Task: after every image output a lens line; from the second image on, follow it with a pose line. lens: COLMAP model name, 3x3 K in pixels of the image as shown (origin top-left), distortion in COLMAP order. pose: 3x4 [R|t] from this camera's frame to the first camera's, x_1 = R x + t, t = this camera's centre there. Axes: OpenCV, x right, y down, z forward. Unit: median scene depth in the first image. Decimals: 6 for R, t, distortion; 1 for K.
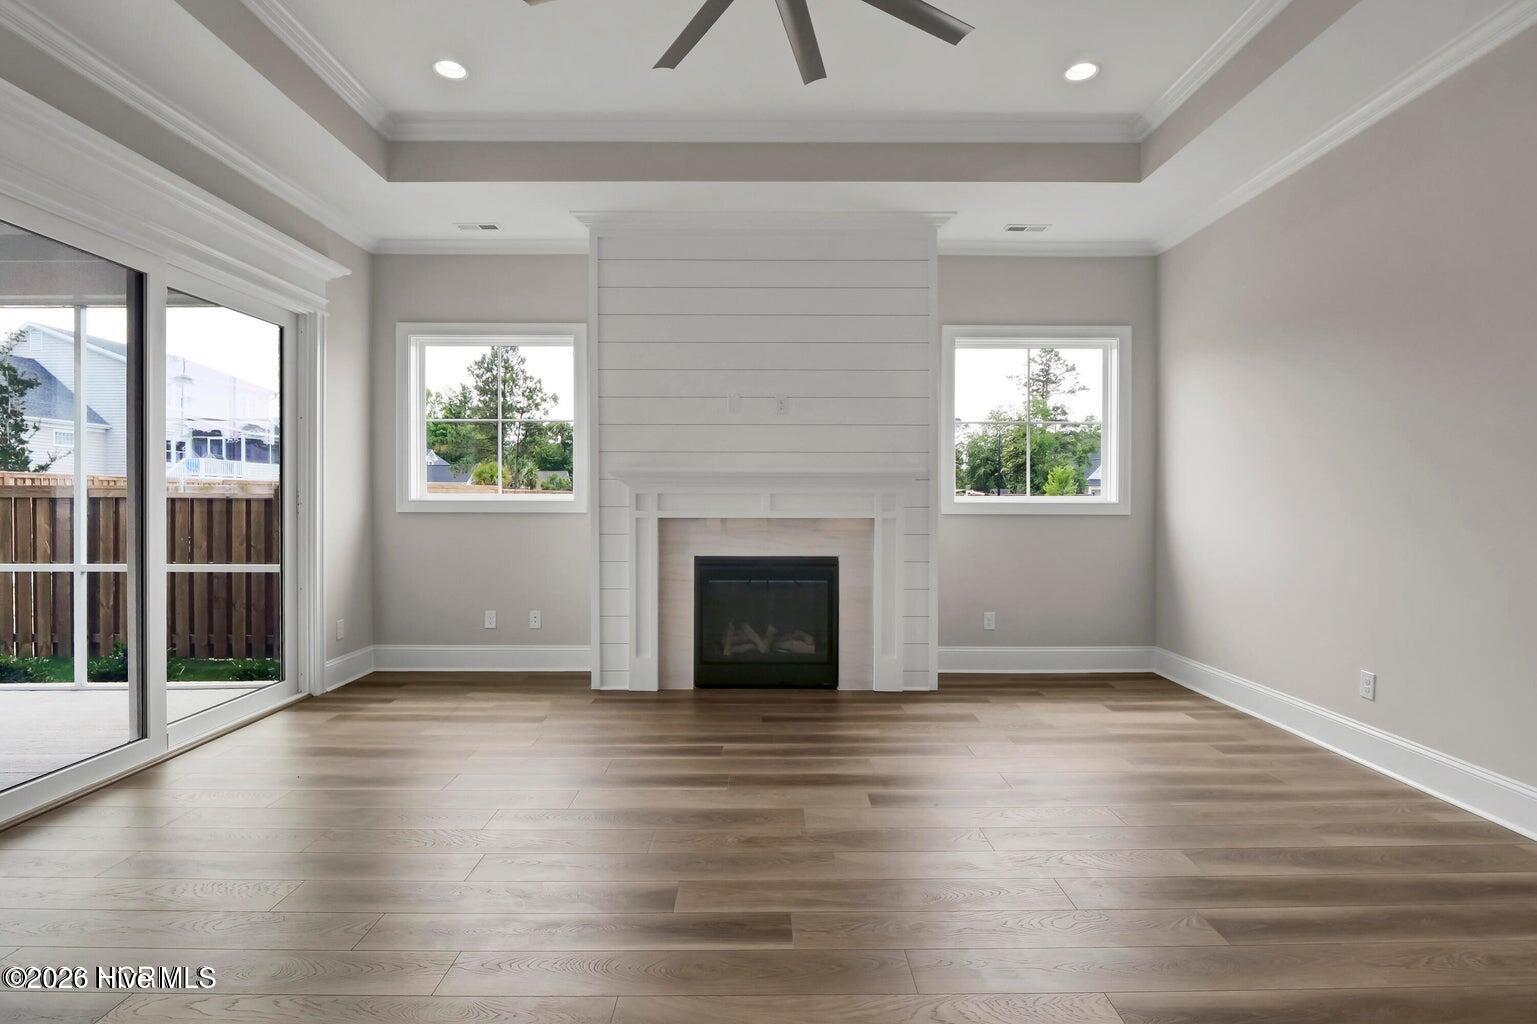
lens RADIAL K [[771.9, 0, 773.6], [0, 771.9, 506.3], [0, 0, 1]] dist [-0.009240, -0.000590]
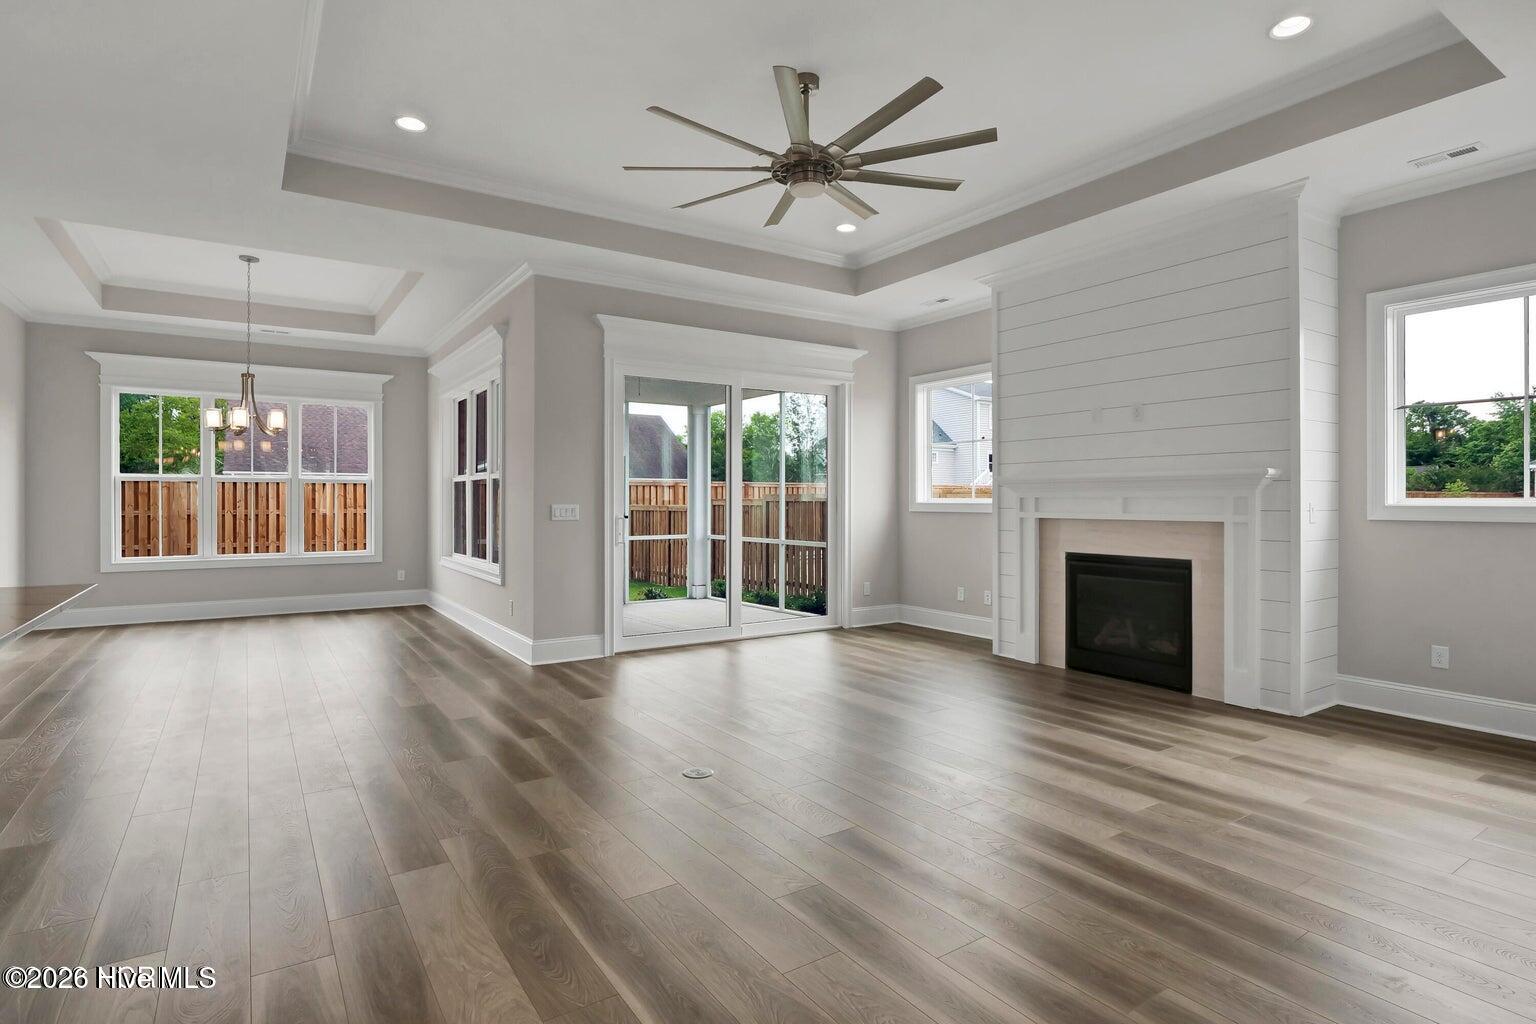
lens RADIAL K [[771.4, 0, 770.8], [0, 771.4, 504.5], [0, 0, 1]] dist [-0.009240, -0.000590]
pose [[0.558279, 0.001456, -0.829652, 0.604230], [-0.006375, 0.999976, -0.002535, -0.000187], [0.829629, 0.006704, 0.558275, -0.000415]]
